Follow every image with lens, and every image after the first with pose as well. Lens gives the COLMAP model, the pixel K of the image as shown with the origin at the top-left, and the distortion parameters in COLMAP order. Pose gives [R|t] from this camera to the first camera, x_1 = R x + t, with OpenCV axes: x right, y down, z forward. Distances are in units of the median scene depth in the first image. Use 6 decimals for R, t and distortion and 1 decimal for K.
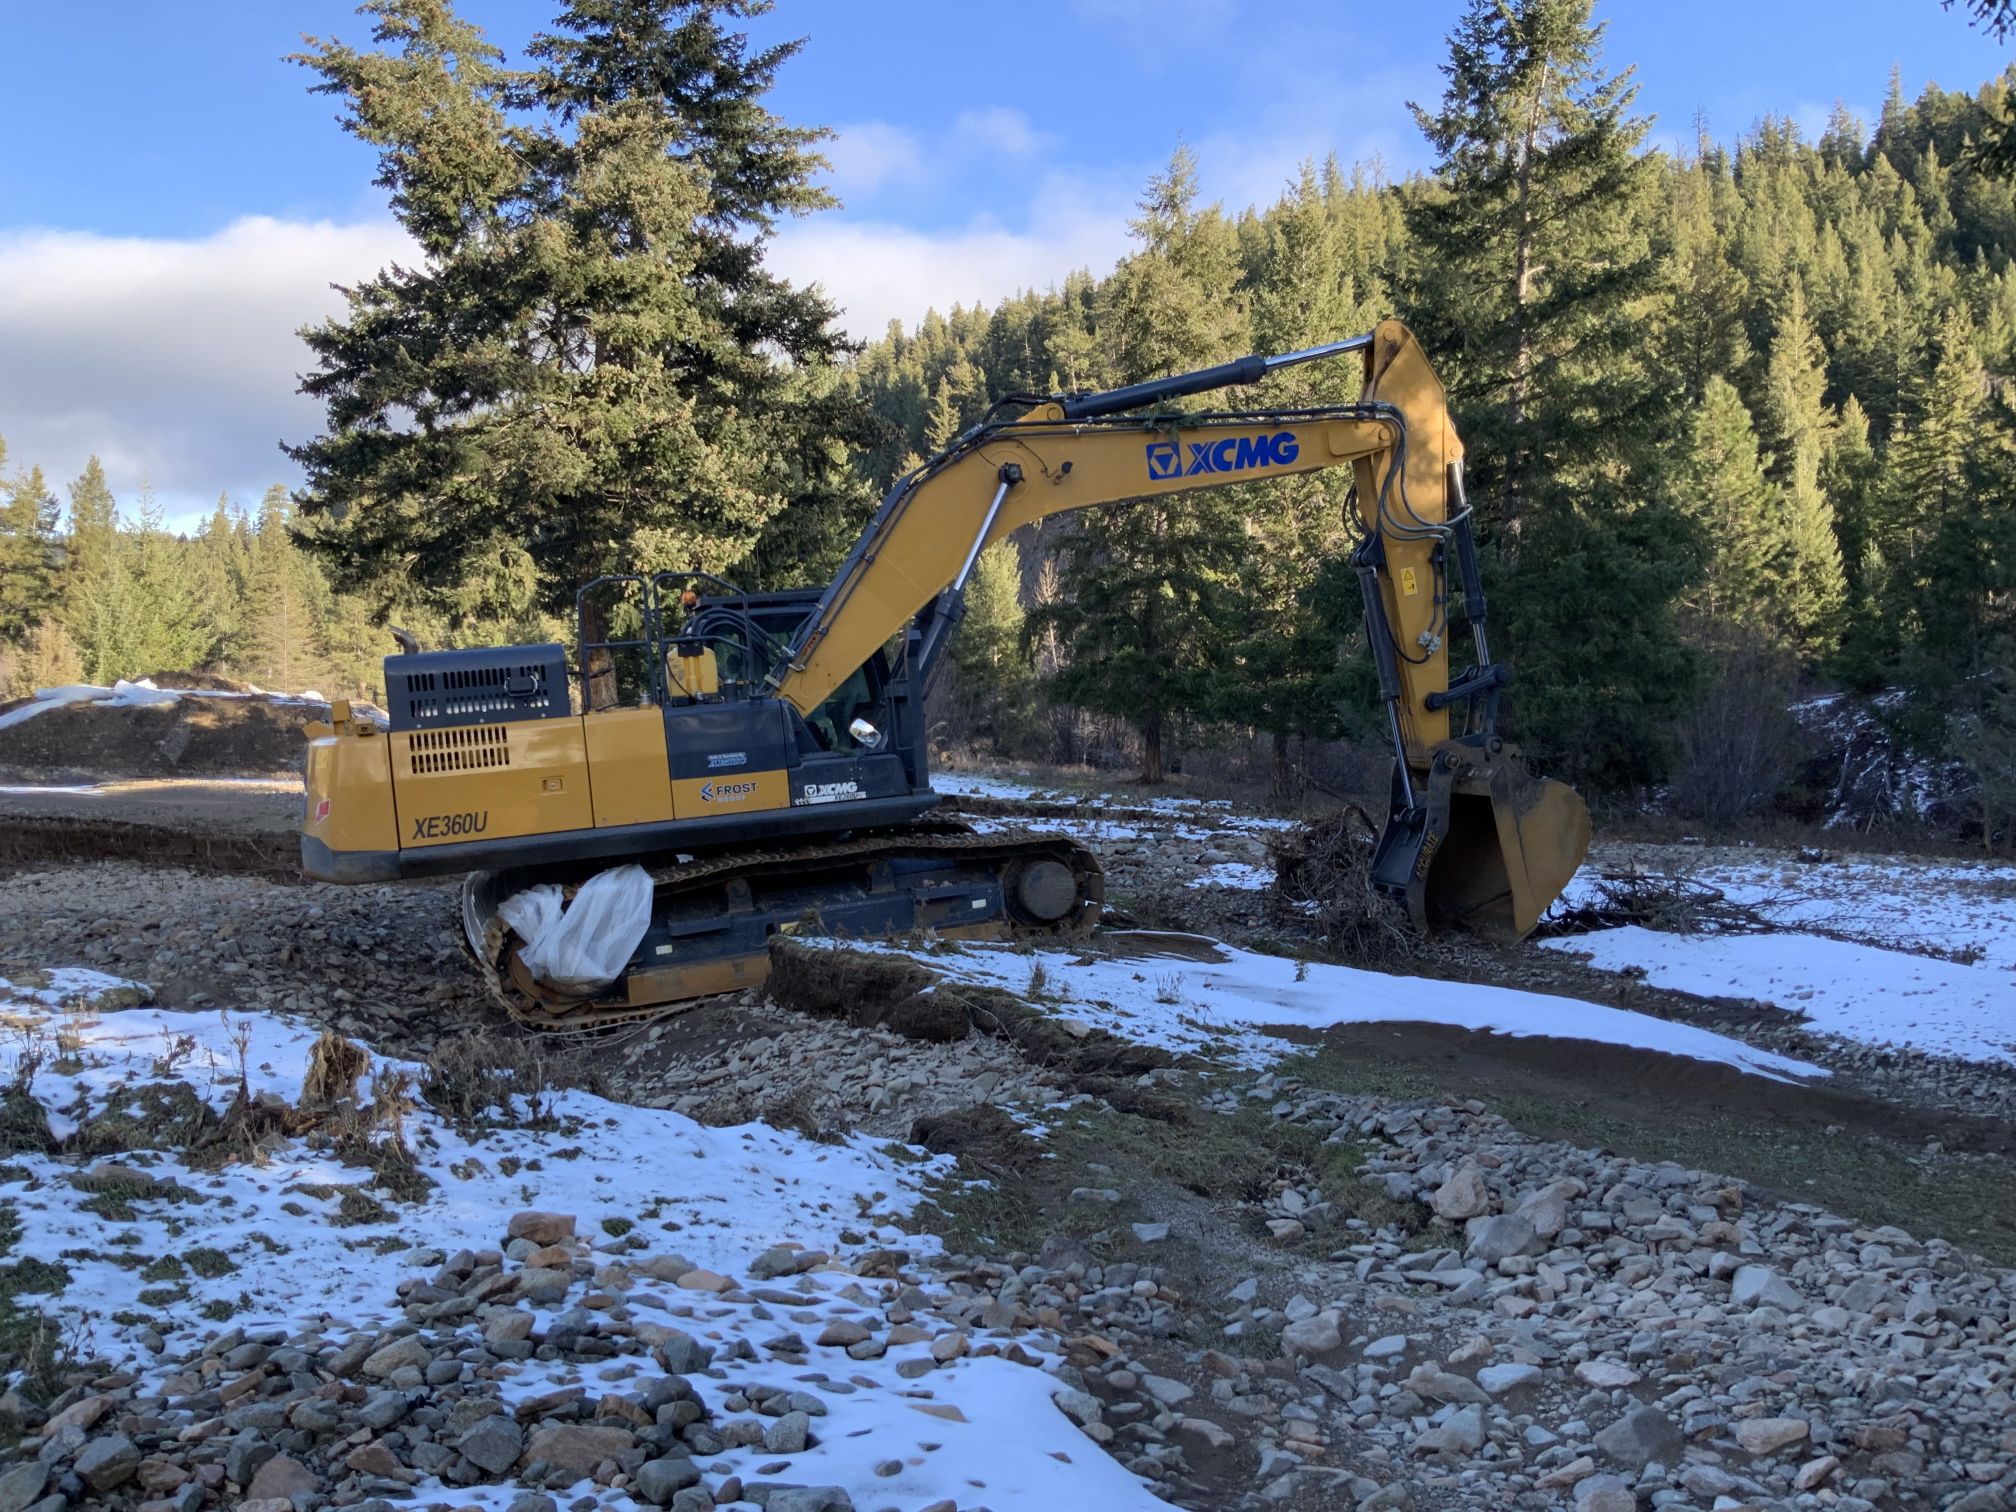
lens RADIAL K [[1714.3, 0, 1007.8], [0, 1714.3, 749.8], [0, 0, 1]] dist [0.142747, -0.308883]
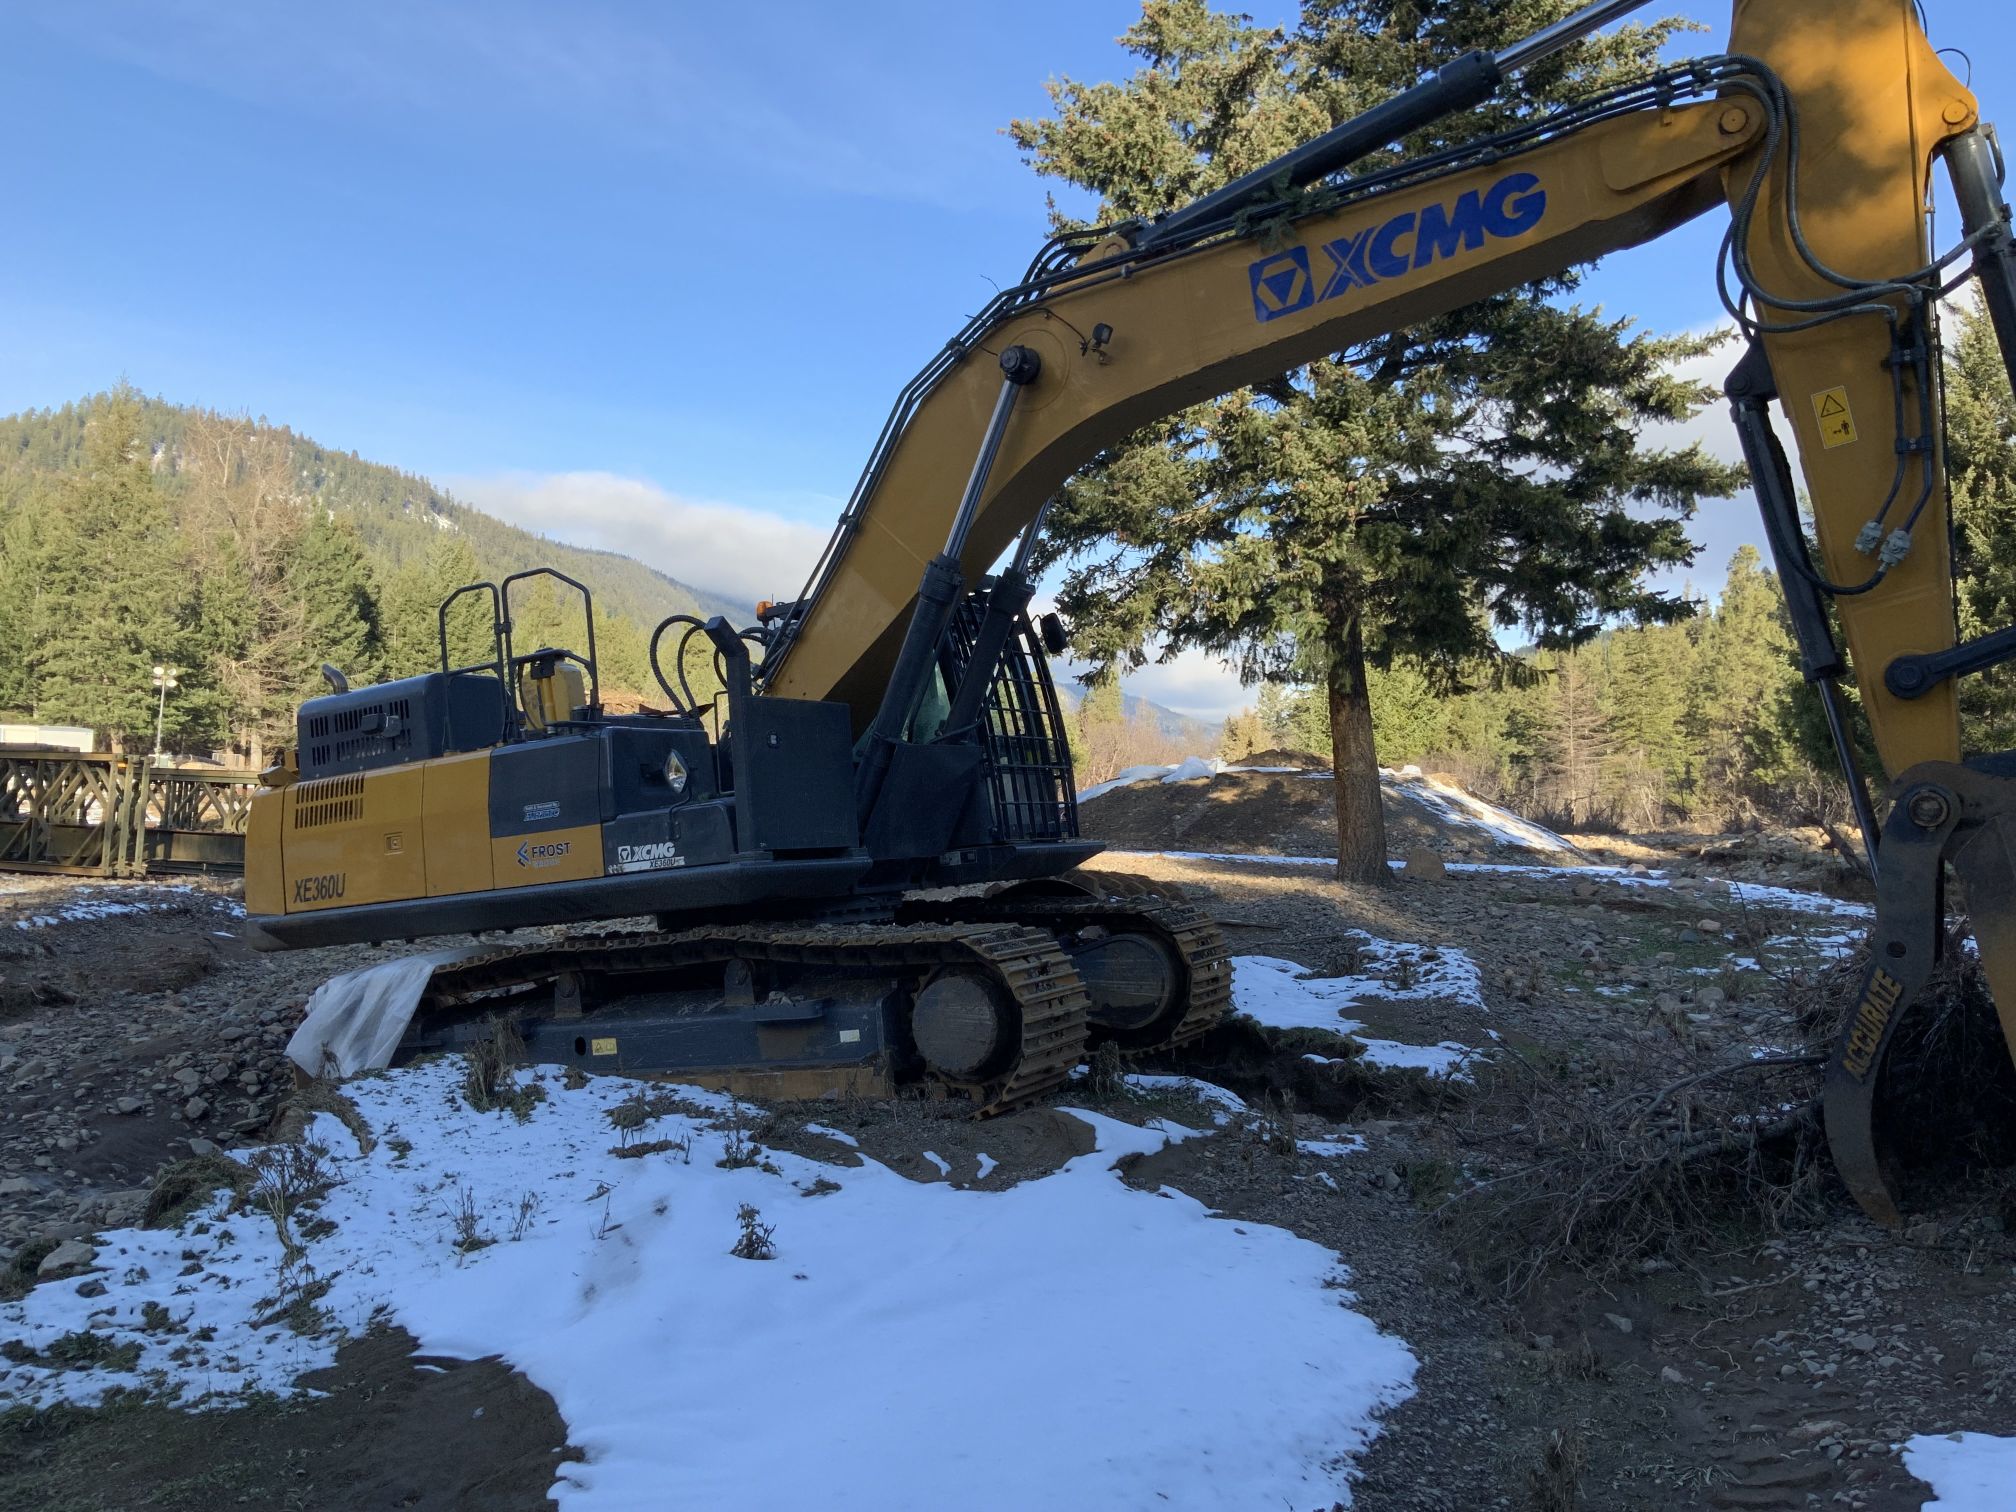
lens RADIAL K [[1714.3, 0, 1007.8], [0, 1714.3, 749.8], [0, 0, 1]] dist [0.142747, -0.308883]
pose [[0.643827, -0.037738, -0.764240, 0.464876], [-0.001567, 0.998716, -0.050636, 0.014437], [0.765170, 0.033799, 0.642941, 0.570737]]
